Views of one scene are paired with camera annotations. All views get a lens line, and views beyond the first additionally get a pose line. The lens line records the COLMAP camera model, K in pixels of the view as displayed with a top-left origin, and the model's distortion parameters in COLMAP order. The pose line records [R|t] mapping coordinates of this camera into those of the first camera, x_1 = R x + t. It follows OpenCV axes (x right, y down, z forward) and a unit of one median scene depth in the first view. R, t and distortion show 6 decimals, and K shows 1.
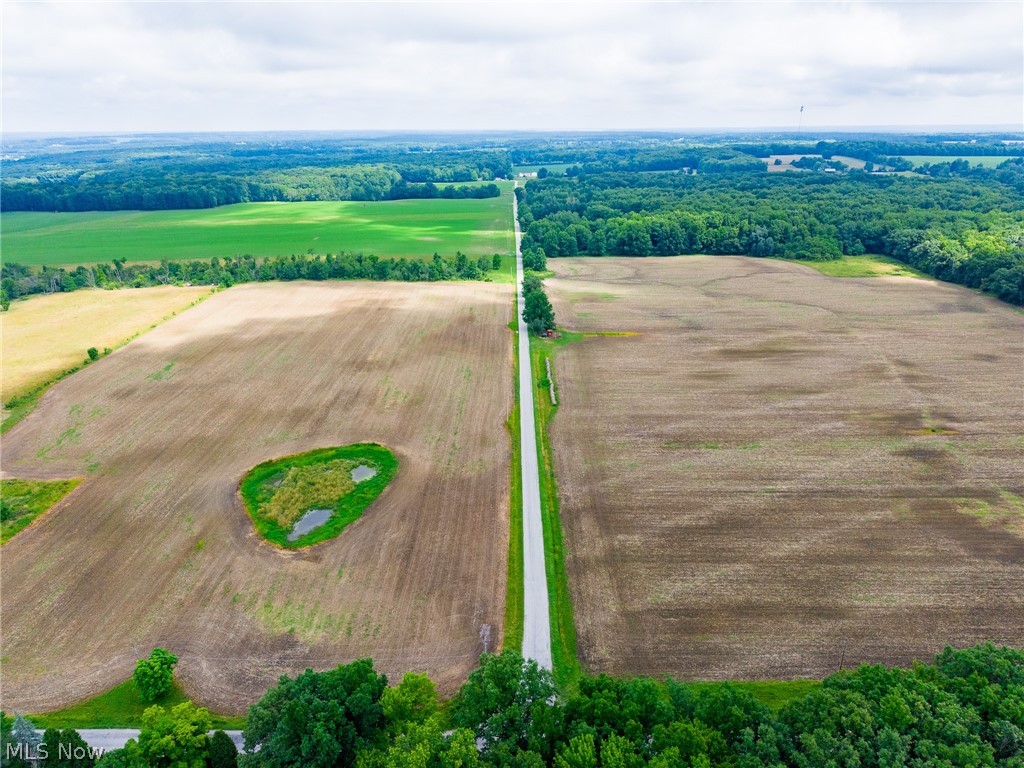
lens RADIAL K [[690.0, 0, 516.0], [0, 690.0, 382.2], [0, 0, 1]] dist [0.027602, -0.027812]
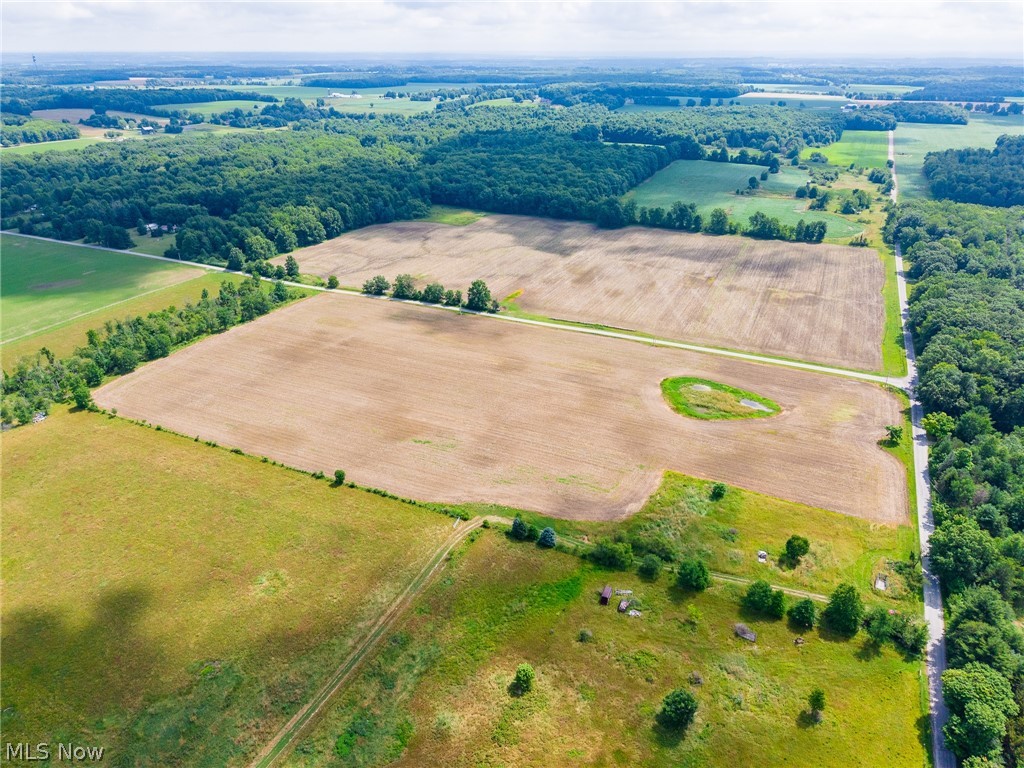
lens RADIAL K [[690.0, 0, 505.1], [0, 690.0, 379.0], [0, 0, 1]] dist [0.027602, -0.027812]
pose [[0.435964, -0.383642, 0.814097, -0.882504], [0.317581, 0.911976, 0.259697, -0.233940], [-0.842068, 0.145323, 0.519425, 0.260599]]
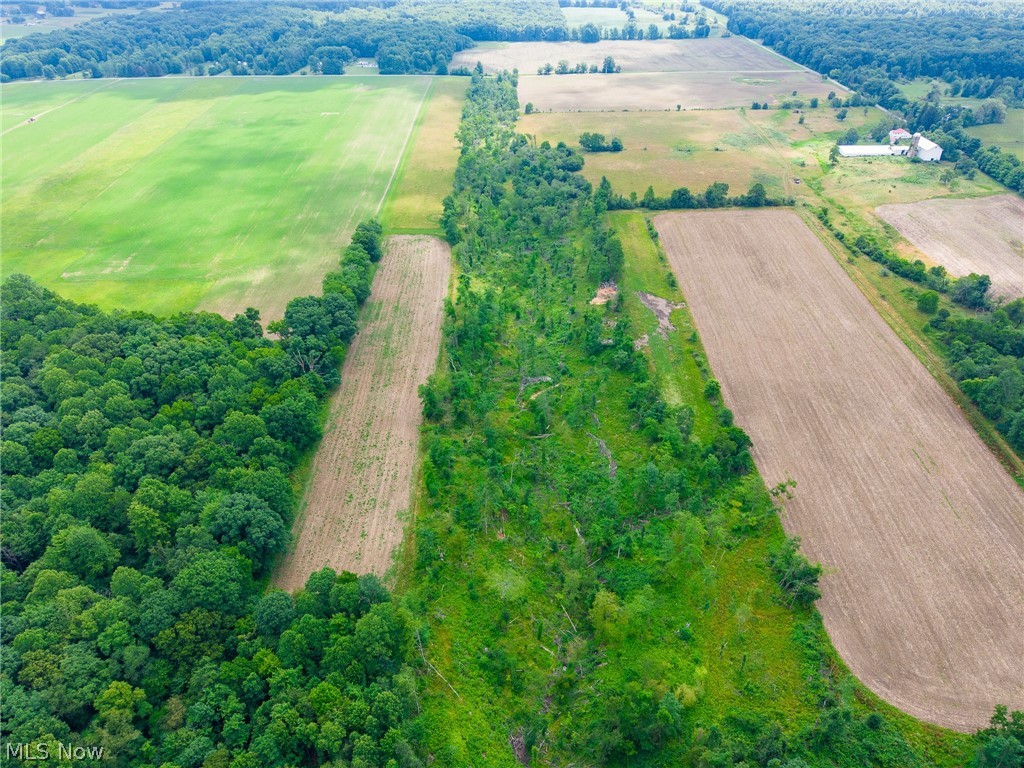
lens RADIAL K [[690.0, 0, 509.8], [0, 690.0, 384.2], [0, 0, 1]] dist [0.027602, -0.027812]
pose [[-0.010988, -0.554876, 0.831860, -2.033361], [0.359439, 0.774114, 0.521106, -0.491619], [-0.933104, 0.304729, 0.190938, 0.900747]]
